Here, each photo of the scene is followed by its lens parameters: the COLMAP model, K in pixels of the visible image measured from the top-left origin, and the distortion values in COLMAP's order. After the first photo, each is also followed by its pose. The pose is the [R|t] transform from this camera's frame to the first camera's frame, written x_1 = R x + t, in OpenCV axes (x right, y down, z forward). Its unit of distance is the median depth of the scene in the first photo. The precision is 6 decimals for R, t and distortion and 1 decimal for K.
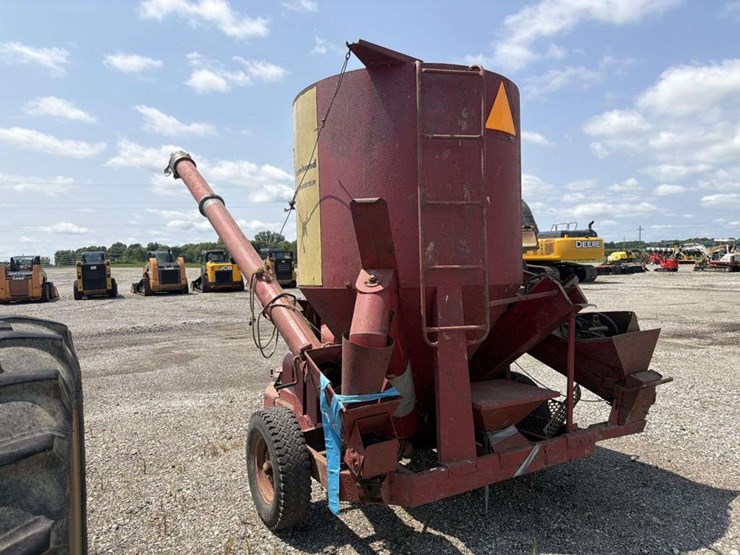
lens RADIAL K [[535.1, 0, 370.0], [0, 535.1, 277.5], [0, 0, 1]] dist [0.052012, -0.056602]
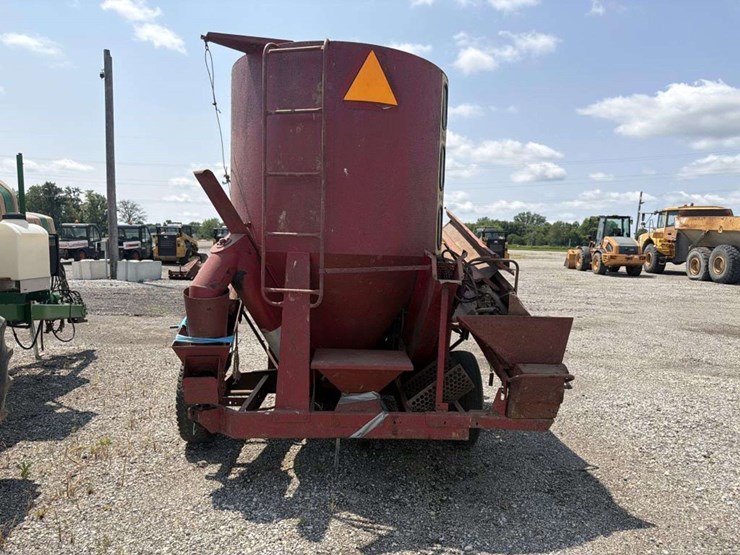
lens RADIAL K [[537.7, 0, 372.6], [0, 537.7, 288.6], [0, 0, 1]] dist [0.038799, -0.007740]
pose [[0.889477, 0.081240, -0.449701, 0.644397], [-0.056269, 0.996053, 0.068645, 0.005184], [0.453503, -0.035754, 0.890537, 0.082693]]
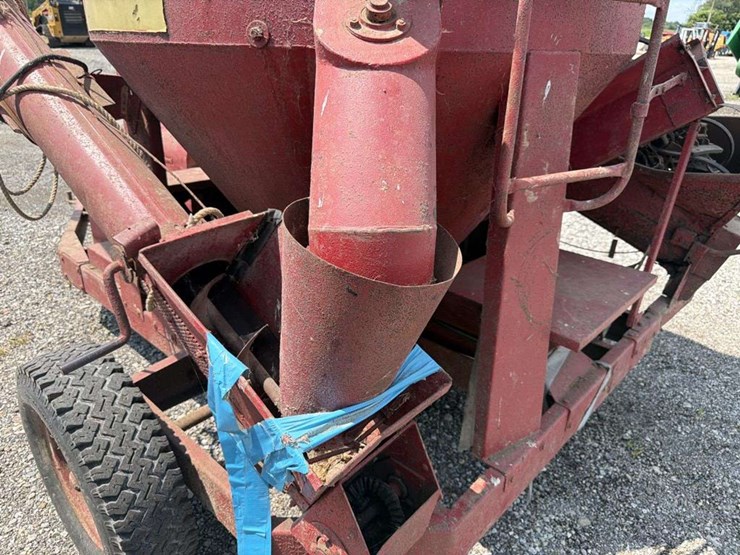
lens RADIAL K [[538.8, 0, 372.4], [0, 538.8, 287.7], [0, 0, 1]] dist [-0.007120, -0.001093]
pose [[0.954111, -0.080886, 0.288321, -0.068826], [-0.045570, 0.912395, 0.406766, 0.015727], [-0.295964, -0.401238, 0.866841, 0.554051]]
